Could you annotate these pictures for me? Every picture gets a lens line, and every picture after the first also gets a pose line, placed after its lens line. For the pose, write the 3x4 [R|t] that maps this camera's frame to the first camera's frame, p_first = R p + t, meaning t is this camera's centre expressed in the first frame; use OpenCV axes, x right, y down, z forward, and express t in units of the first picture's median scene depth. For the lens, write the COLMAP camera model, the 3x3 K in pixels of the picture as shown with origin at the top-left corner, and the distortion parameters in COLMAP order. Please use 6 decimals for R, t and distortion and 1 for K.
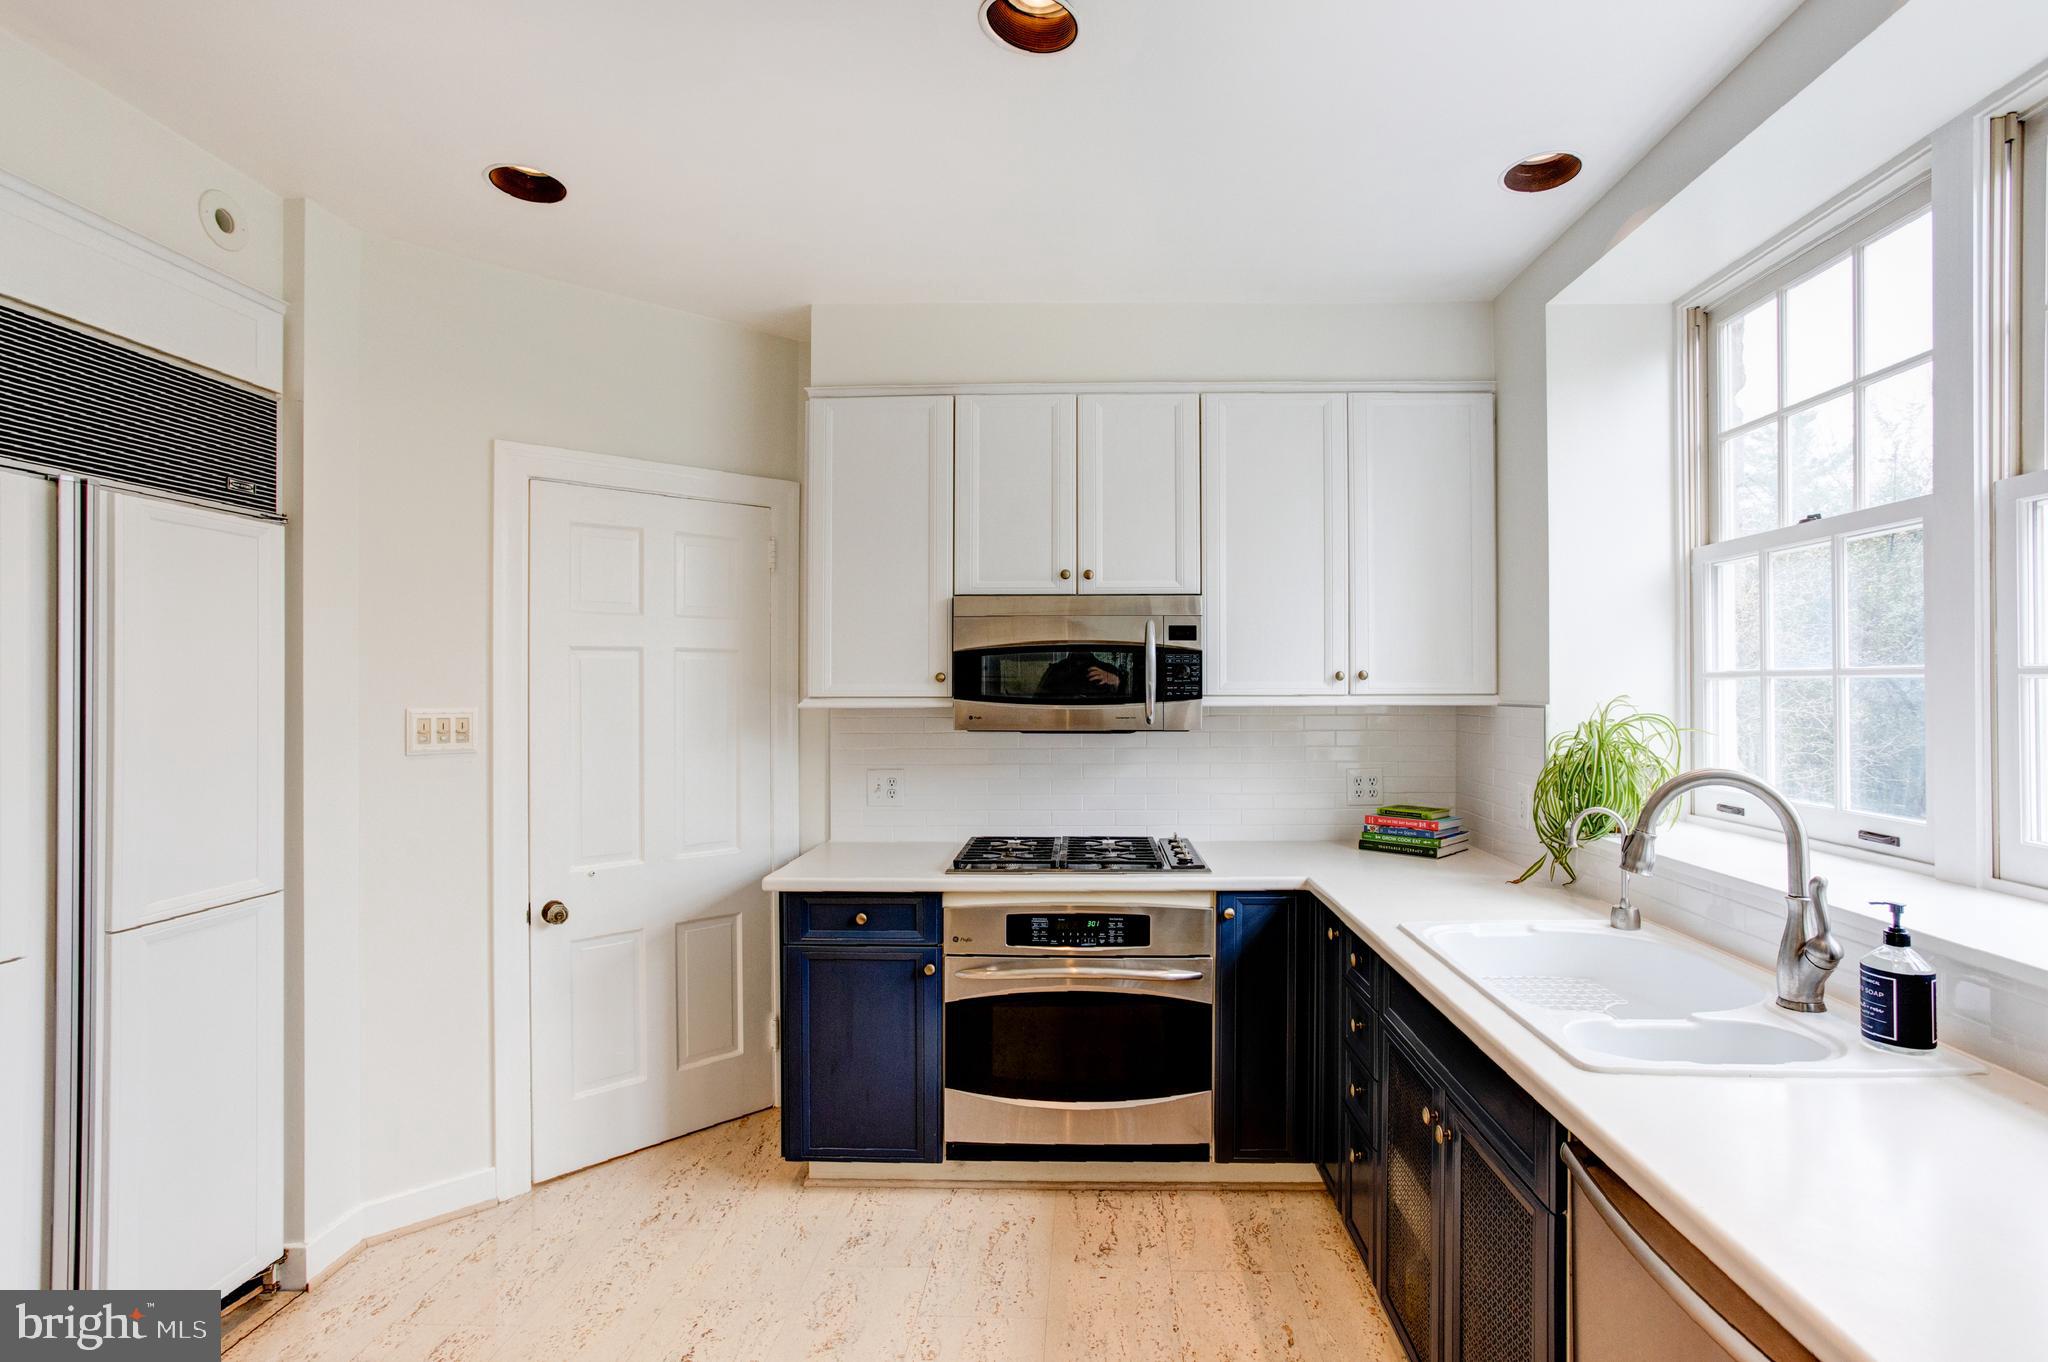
lens RADIAL K [[993.9, 0, 1109.9], [0, 993.9, 687.6], [0, 0, 1]] dist [-0.033932, 0.010715]
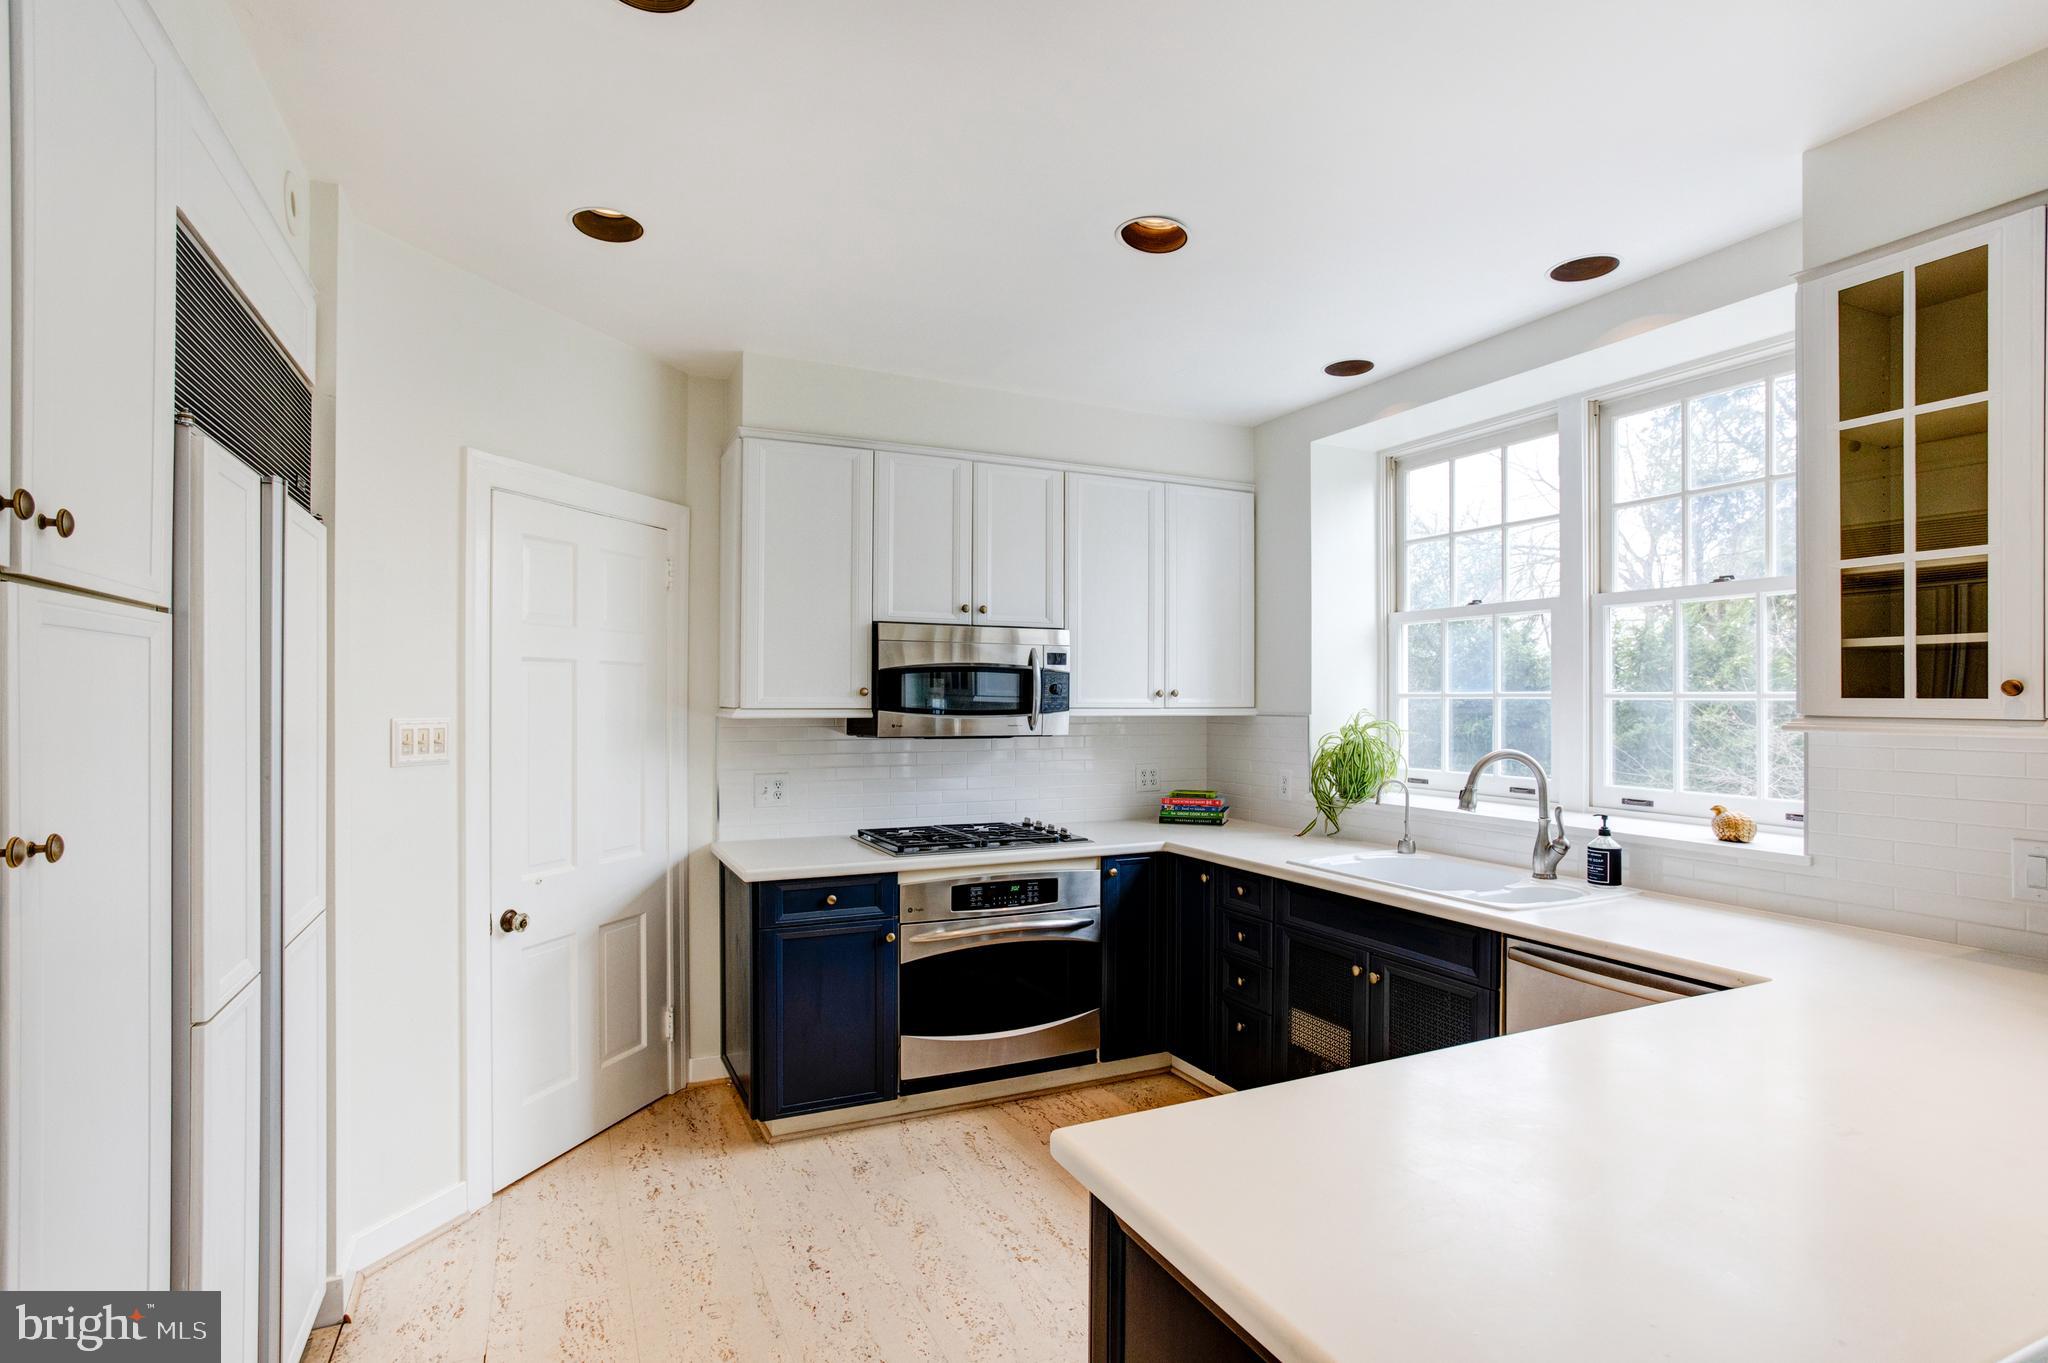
lens RADIAL K [[993.9, 0, 1026.2], [0, 993.9, 700.8], [0, 0, 1]] dist [-0.033932, 0.010715]
pose [[0.901120, 0.006637, 0.433519, -0.548397], [-0.007337, 0.999973, -0.000058, -0.000756], [-0.433508, -0.003129, 0.901144, -0.141733]]
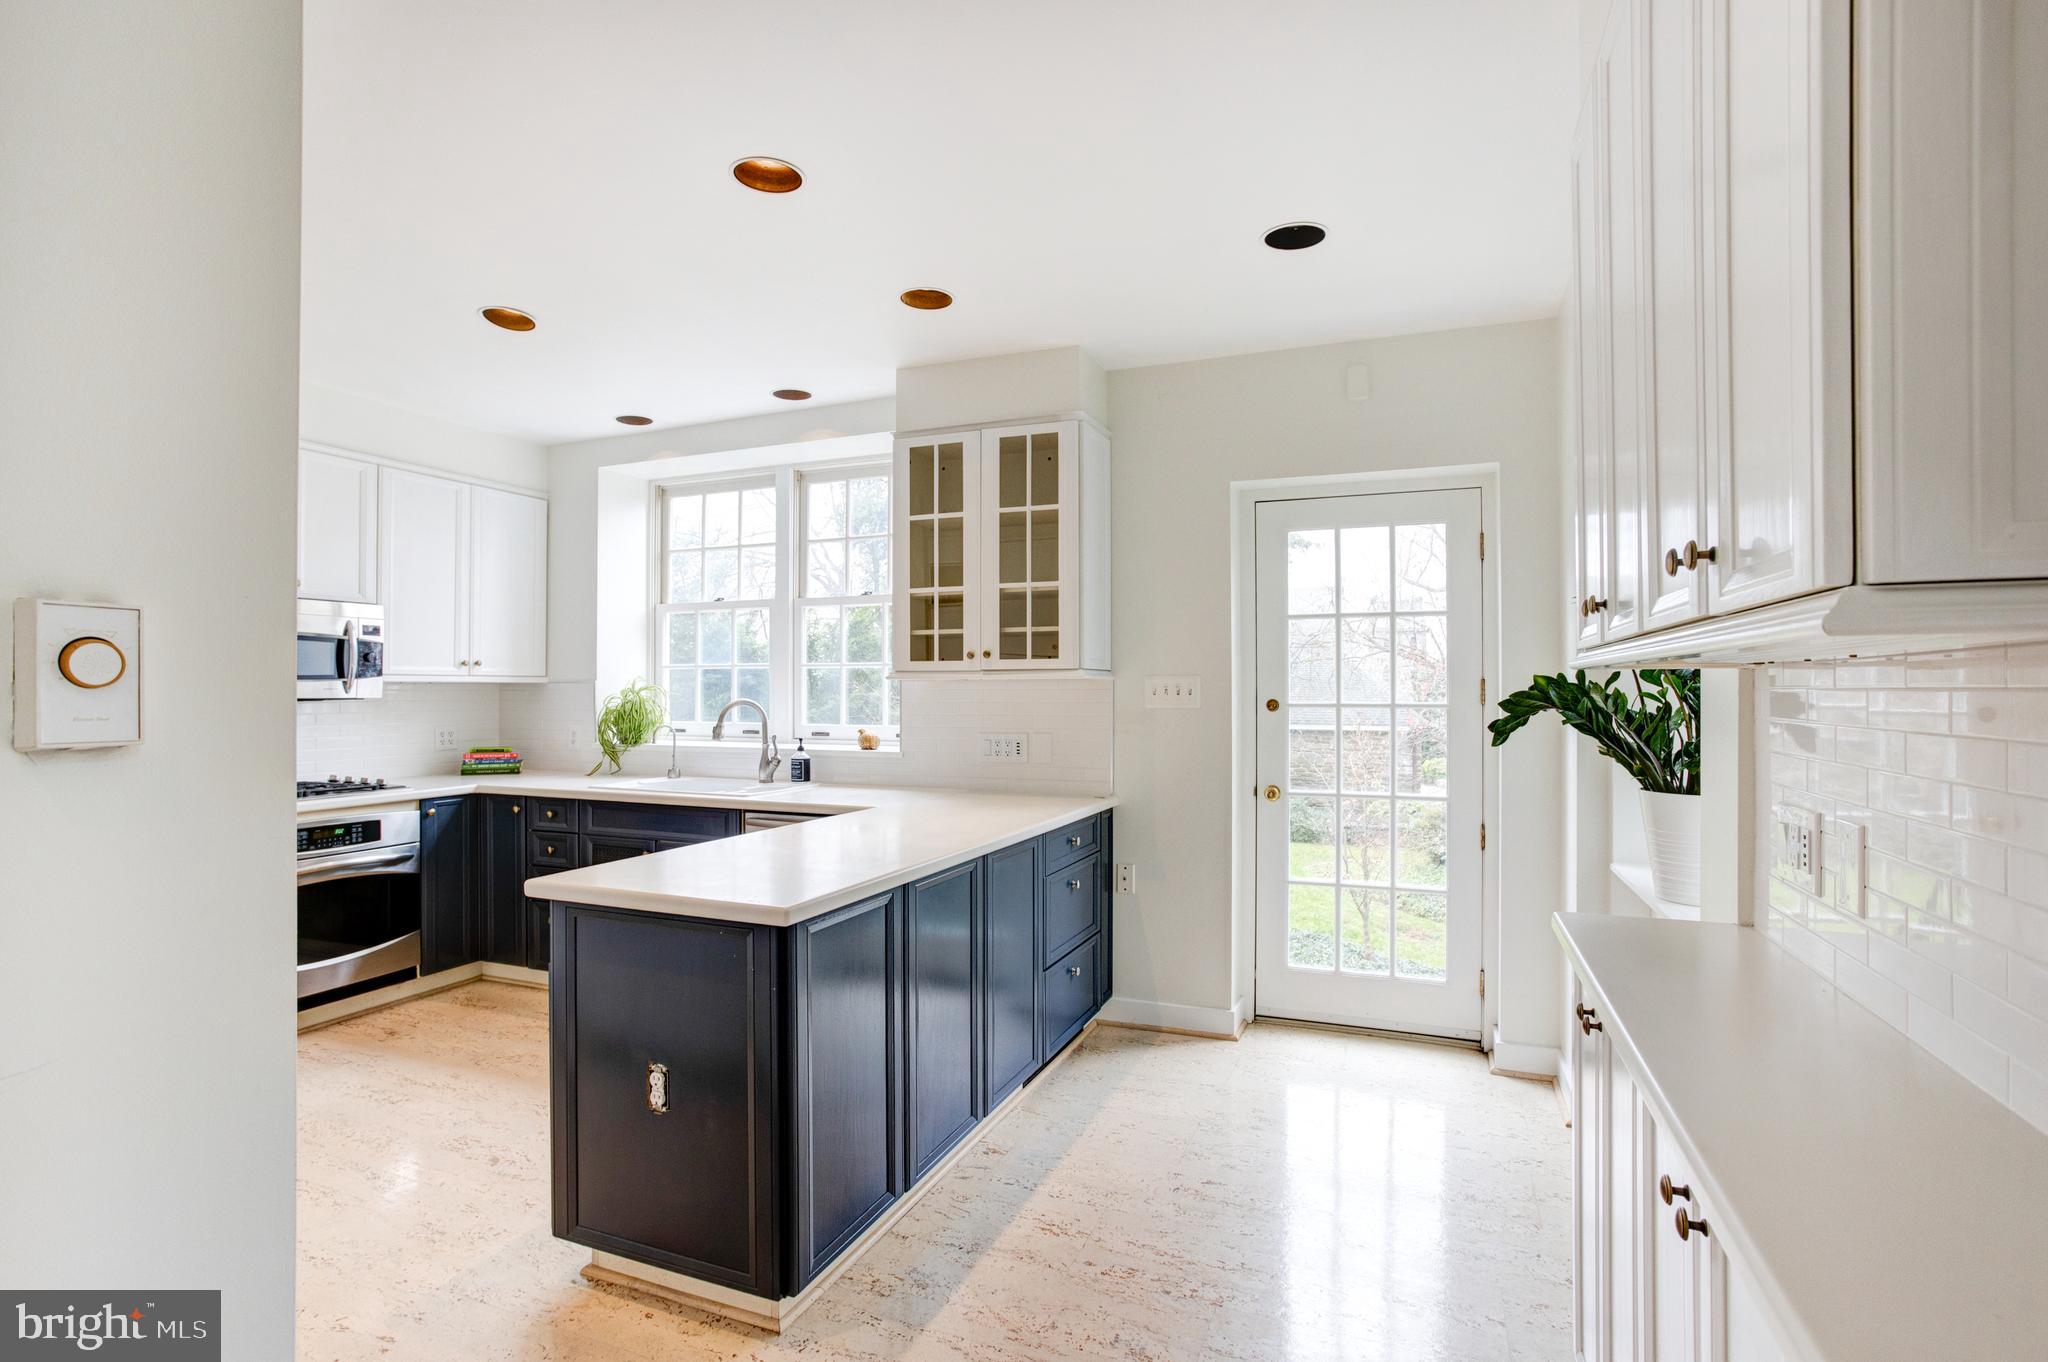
lens RADIAL K [[993.9, 0, 989.3], [0, 993.9, 674.7], [0, 0, 1]] dist [-0.033932, 0.010715]
pose [[0.400298, 0.018897, 0.916190, -0.925835], [-0.001587, 0.999800, -0.019928, 0.038983], [-0.916383, 0.006523, 0.400248, -0.412768]]
